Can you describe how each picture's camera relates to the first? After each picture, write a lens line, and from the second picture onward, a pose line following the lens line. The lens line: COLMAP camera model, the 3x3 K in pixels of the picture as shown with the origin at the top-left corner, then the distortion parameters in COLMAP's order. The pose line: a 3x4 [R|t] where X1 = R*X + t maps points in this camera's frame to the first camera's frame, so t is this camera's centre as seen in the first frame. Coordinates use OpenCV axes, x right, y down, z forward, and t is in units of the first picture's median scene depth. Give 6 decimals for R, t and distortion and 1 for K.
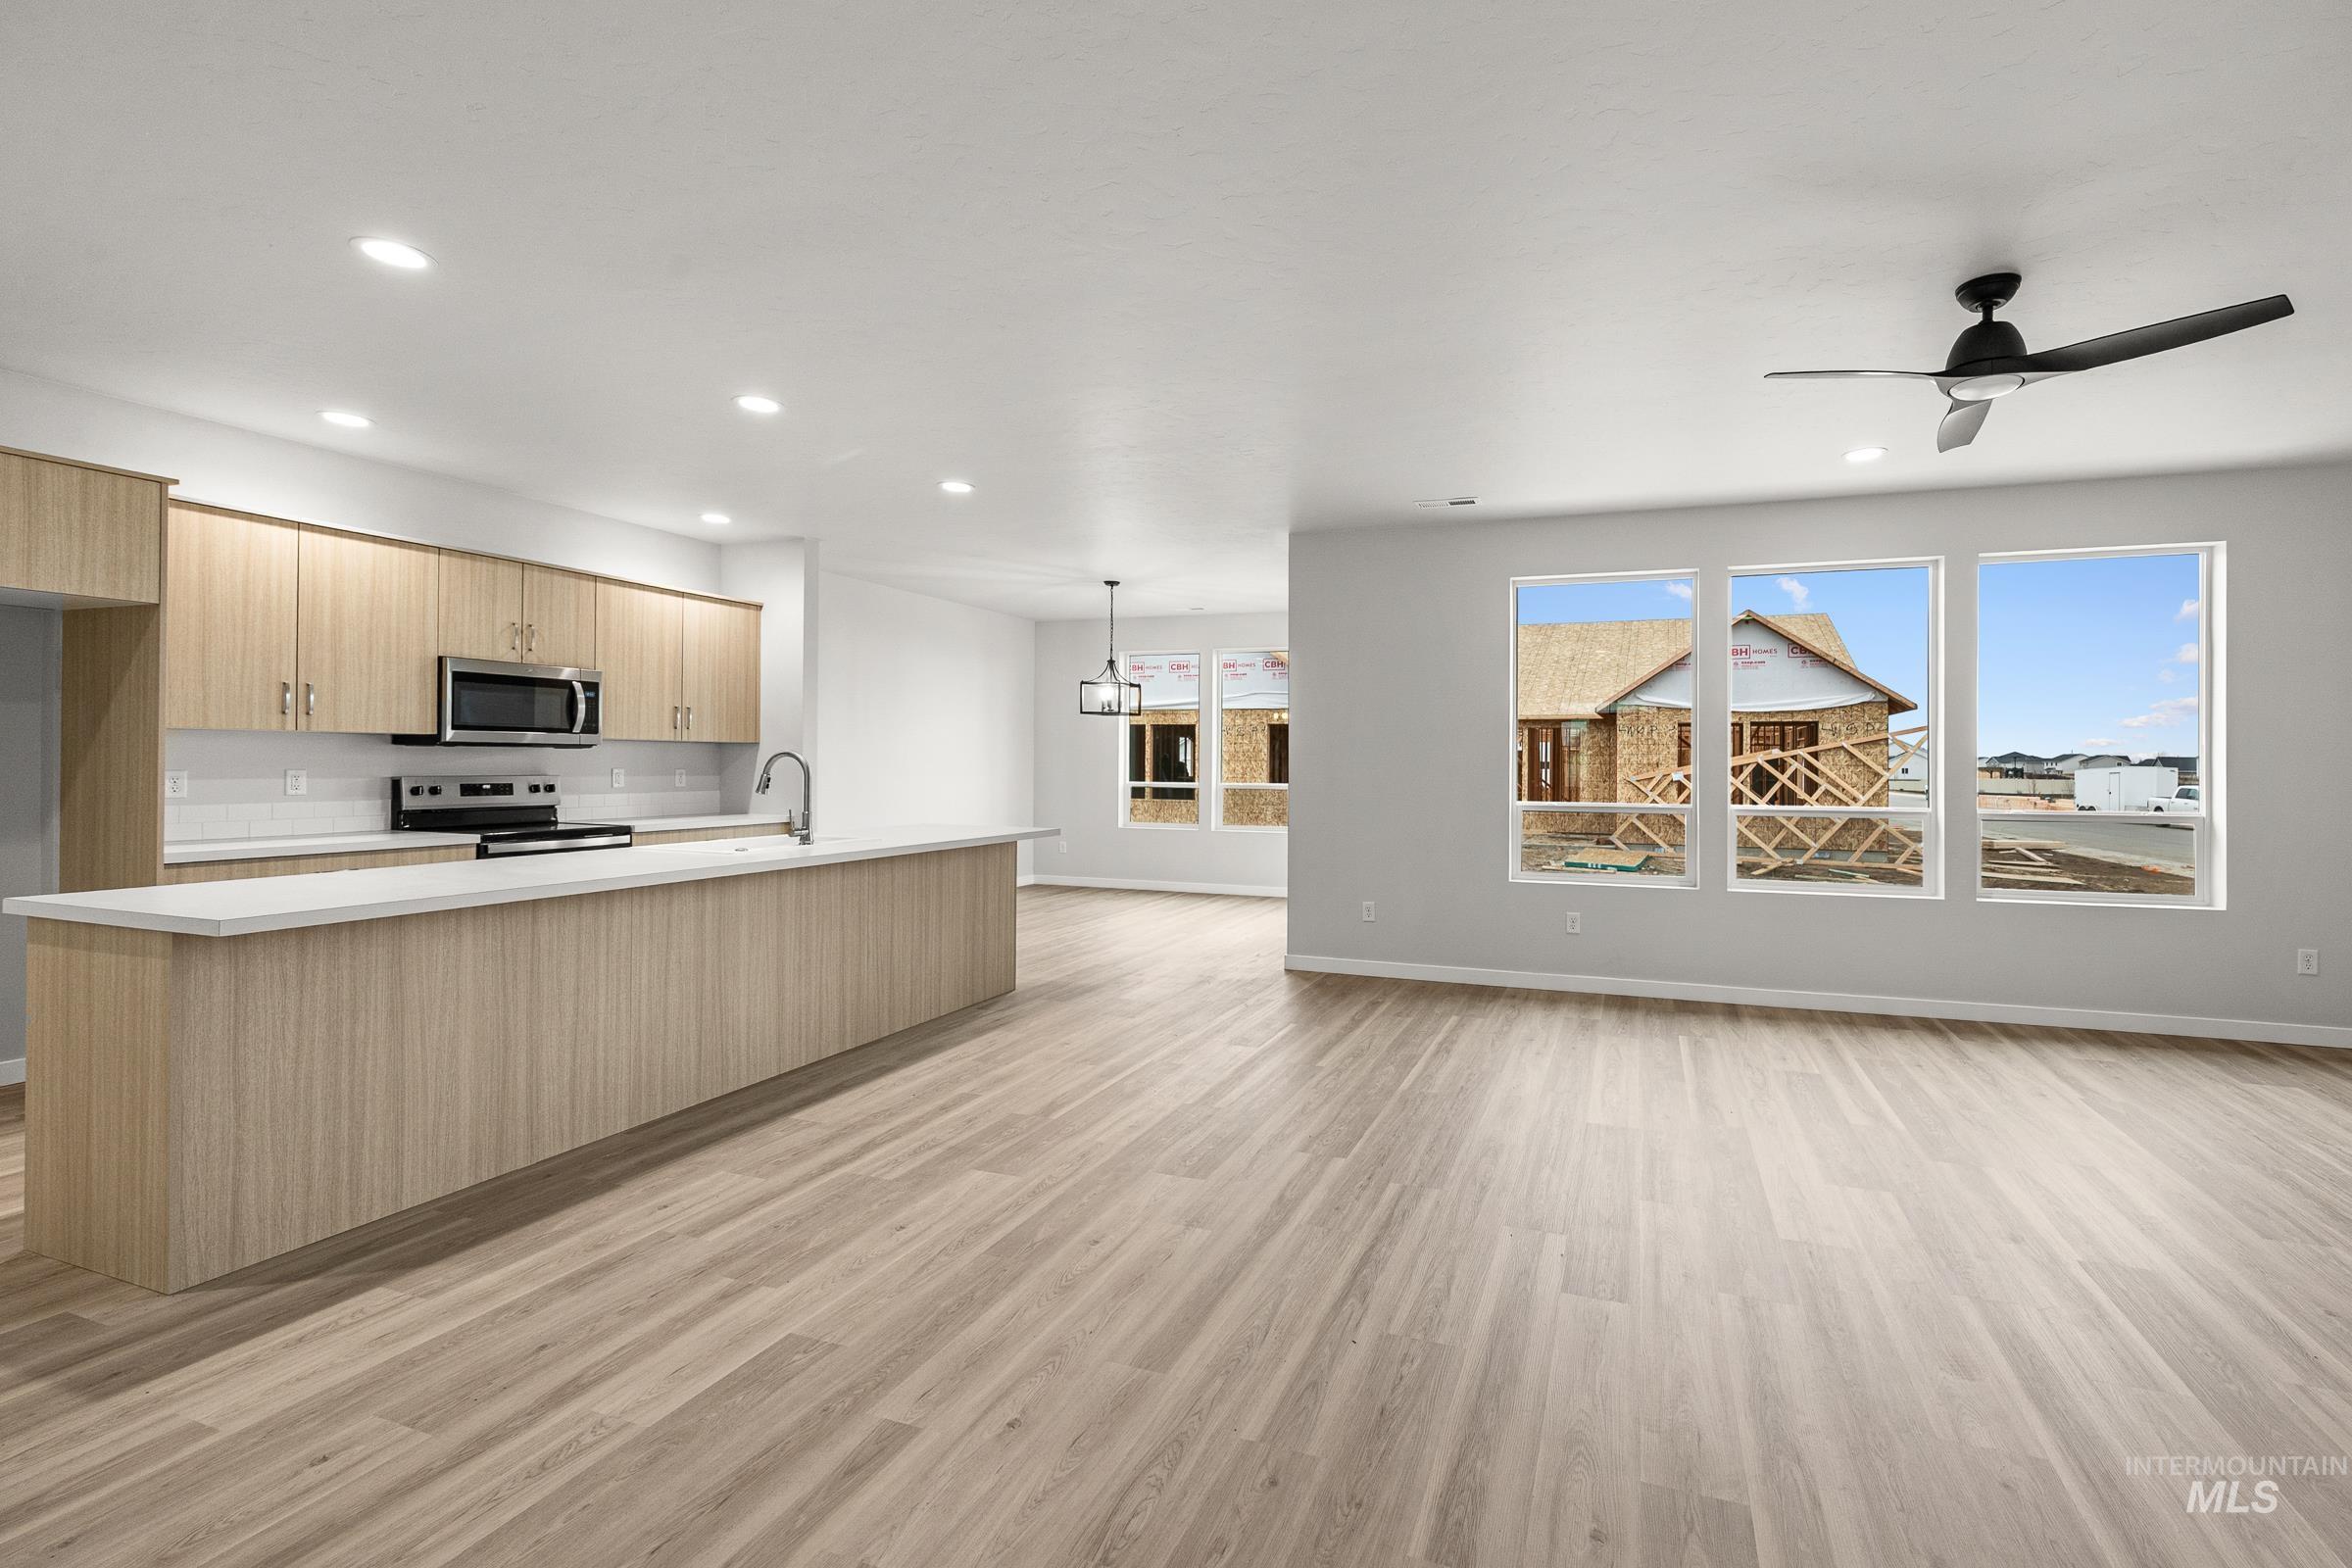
lens RADIAL K [[926.6, 0, 1120.7], [0, 926.6, 770.3], [0, 0, 1]] dist [-0.001888, -0.000664]
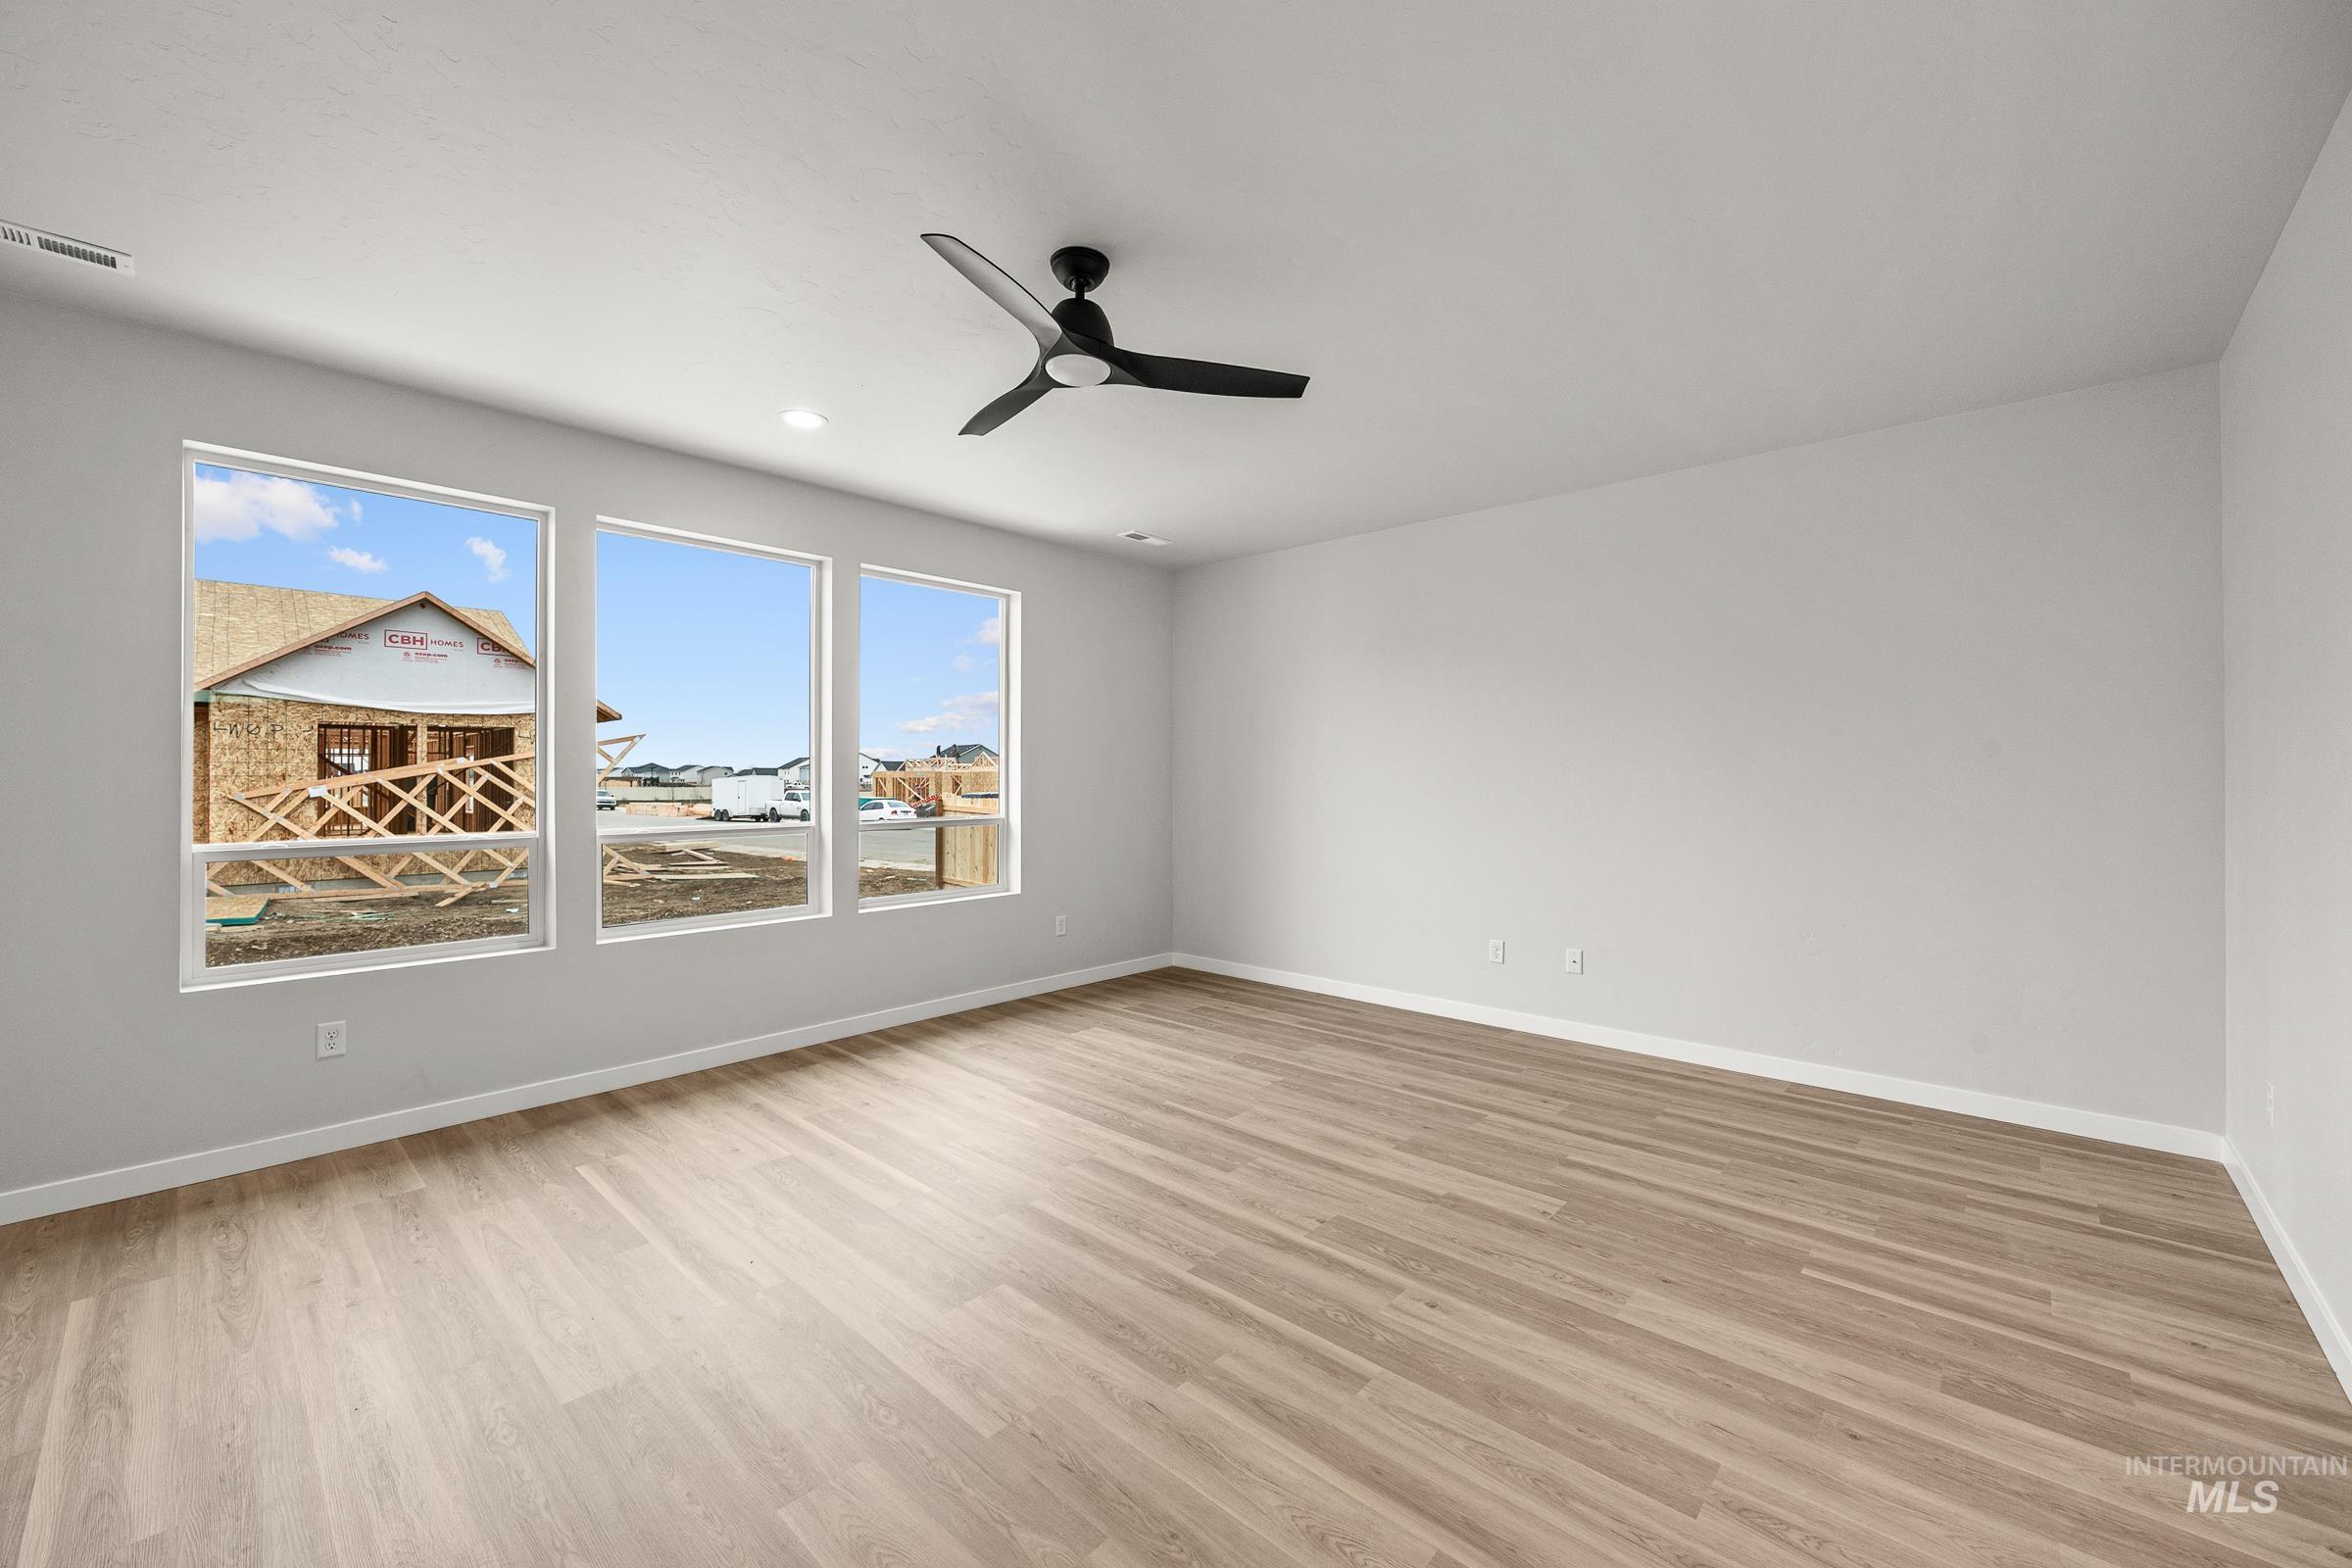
lens RADIAL K [[926.6, 0, 1120.7], [0, 926.6, 770.3], [0, 0, 1]] dist [-0.001888, -0.000664]
pose [[0.235875, 0.000094, 0.971783, 0.012714], [0.011048, 0.999935, -0.002779, -0.001988], [-0.971721, 0.011392, 0.235858, 0.205926]]
